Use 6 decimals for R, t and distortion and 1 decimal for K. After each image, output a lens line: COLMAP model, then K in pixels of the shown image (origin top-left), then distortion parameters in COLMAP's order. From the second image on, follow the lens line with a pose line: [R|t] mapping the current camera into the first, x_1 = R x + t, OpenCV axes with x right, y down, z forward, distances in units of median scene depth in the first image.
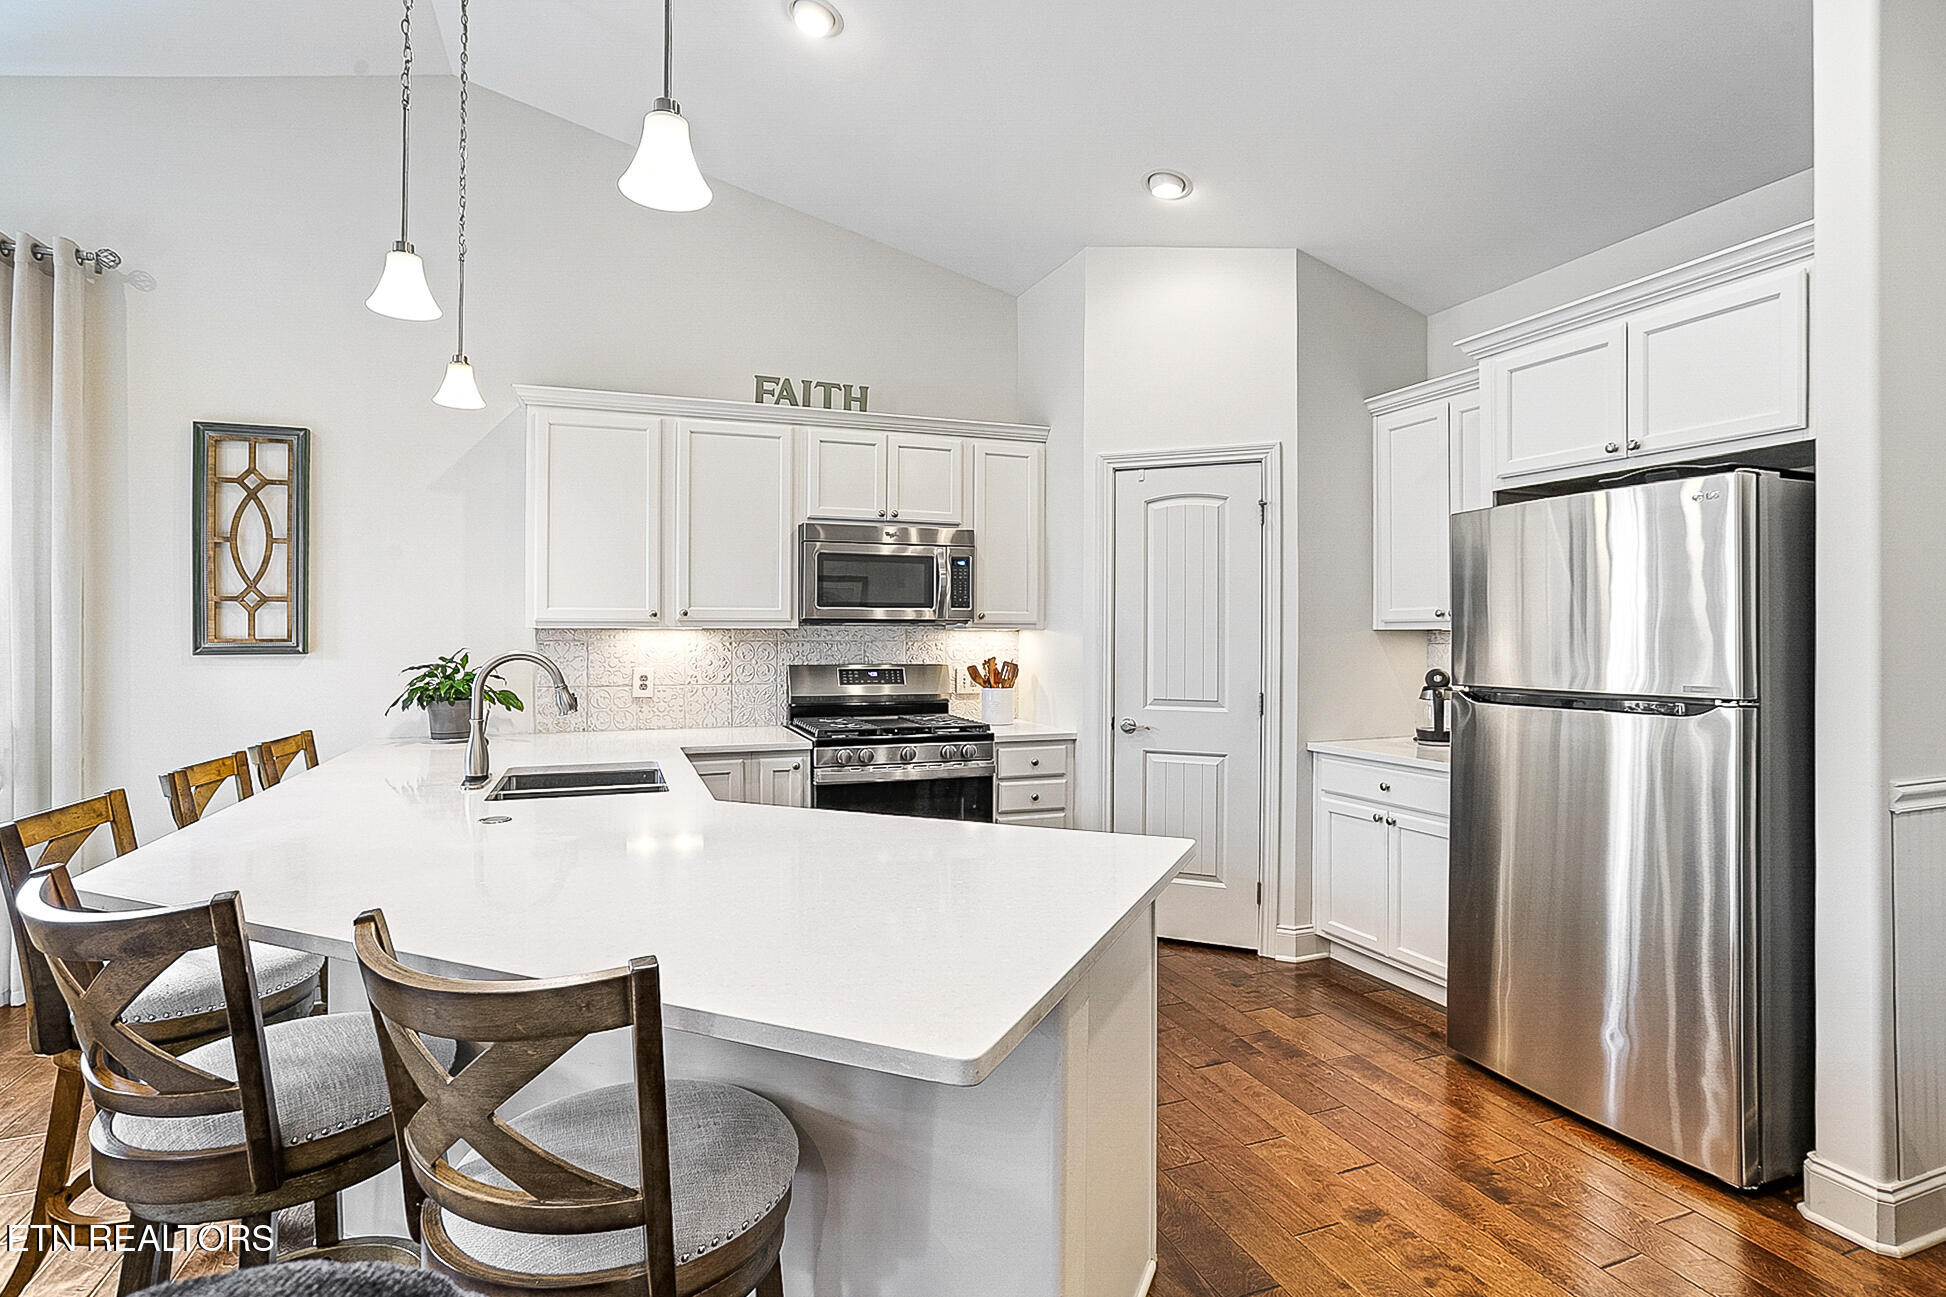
lens RADIAL K [[965.4, 0, 972.4], [0, 965.4, 636.9], [0, 0, 1]] dist [-0.020980, 0.004302]
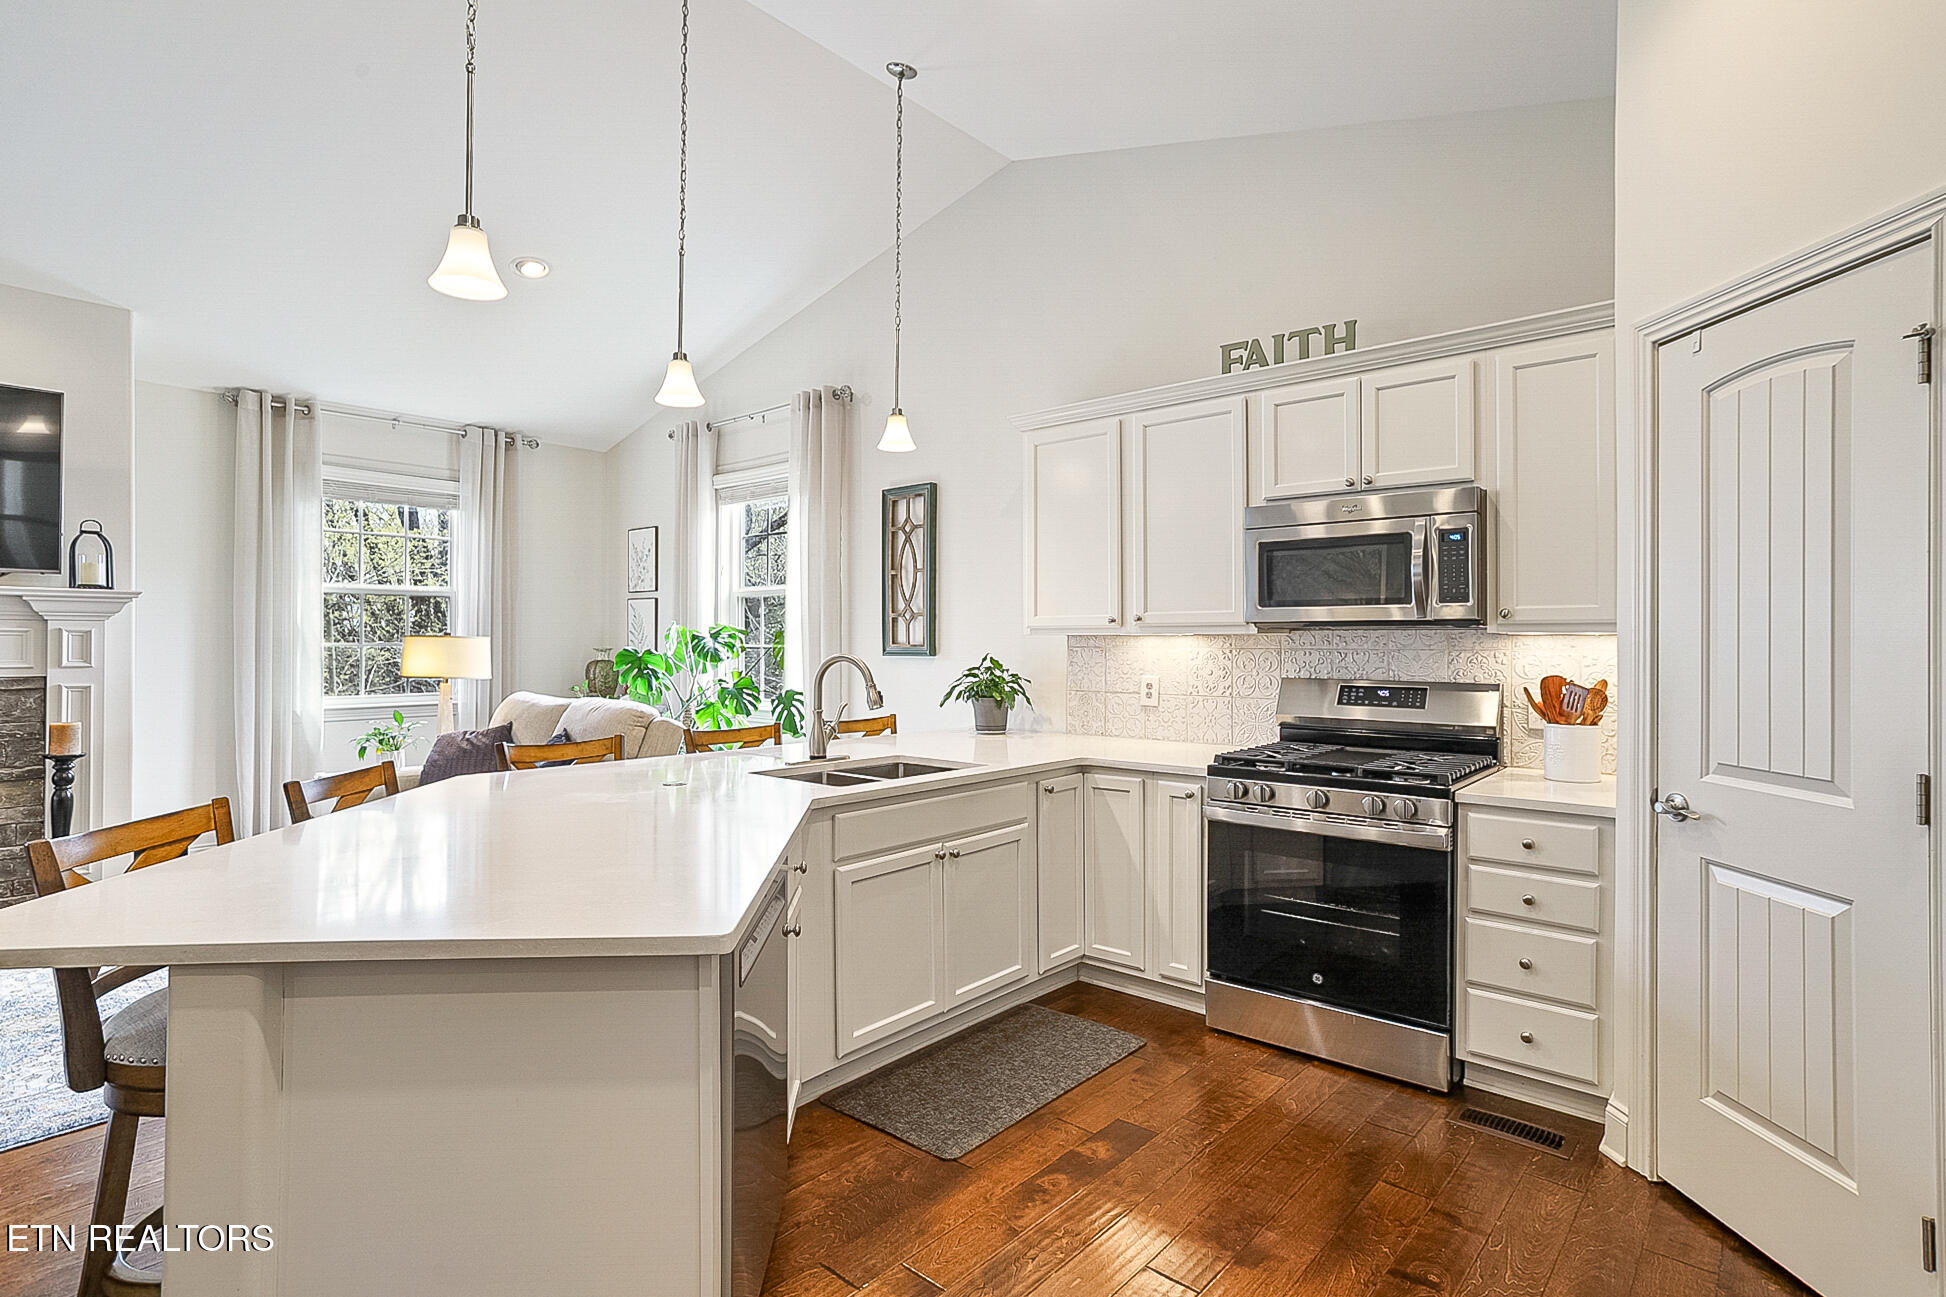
lens RADIAL K [[965.4, 0, 971.1], [0, 965.4, 639.6], [0, 0, 1]] dist [-0.020980, 0.004302]
pose [[0.482674, -0.002275, -0.875797, 0.428814], [-0.001966, 0.999991, -0.003681, -0.000134], [0.875798, 0.003499, 0.482666, 0.375396]]
